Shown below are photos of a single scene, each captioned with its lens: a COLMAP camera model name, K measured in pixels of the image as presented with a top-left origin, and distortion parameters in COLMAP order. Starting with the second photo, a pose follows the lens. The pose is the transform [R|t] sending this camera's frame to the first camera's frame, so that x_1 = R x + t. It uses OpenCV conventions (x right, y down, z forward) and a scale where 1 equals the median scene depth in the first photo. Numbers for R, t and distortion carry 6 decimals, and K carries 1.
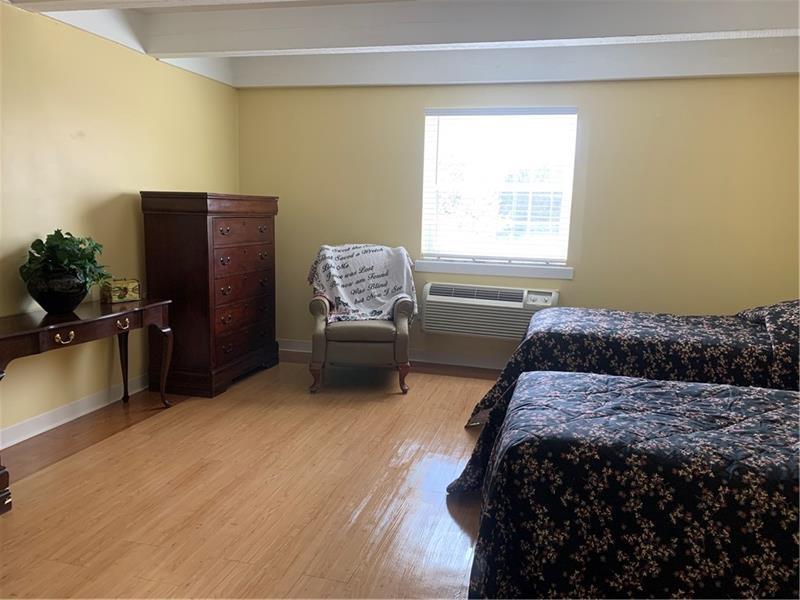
lens RADIAL K [[612.8, 0, 402.0], [0, 612.8, 297.0], [0, 0, 1]] dist [0.065039, -0.055368]
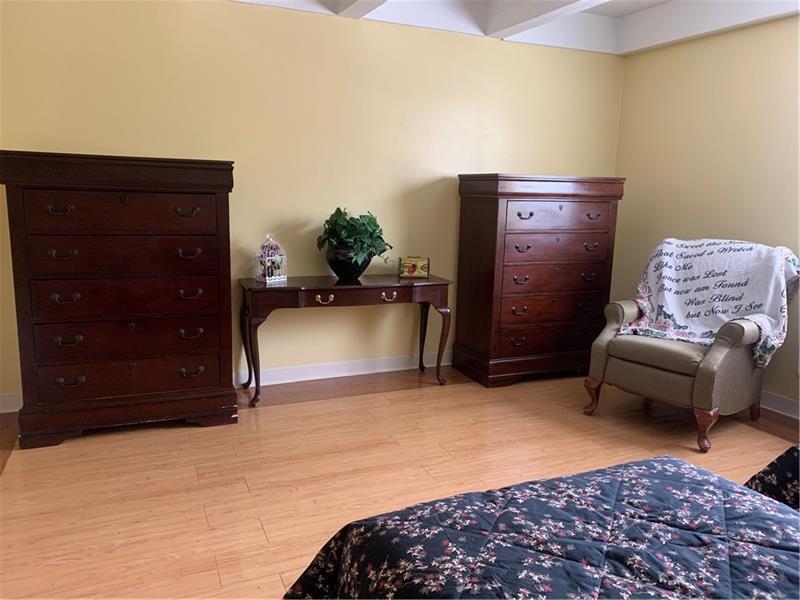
lens RADIAL K [[612.8, 0, 400.8], [0, 612.8, 300.5], [0, 0, 1]] dist [0.065039, -0.055368]
pose [[0.621530, 0.133936, -0.771856, 0.314021], [-0.122573, 0.989768, 0.073048, -0.024292], [0.773742, 0.049208, 0.631587, 0.271062]]
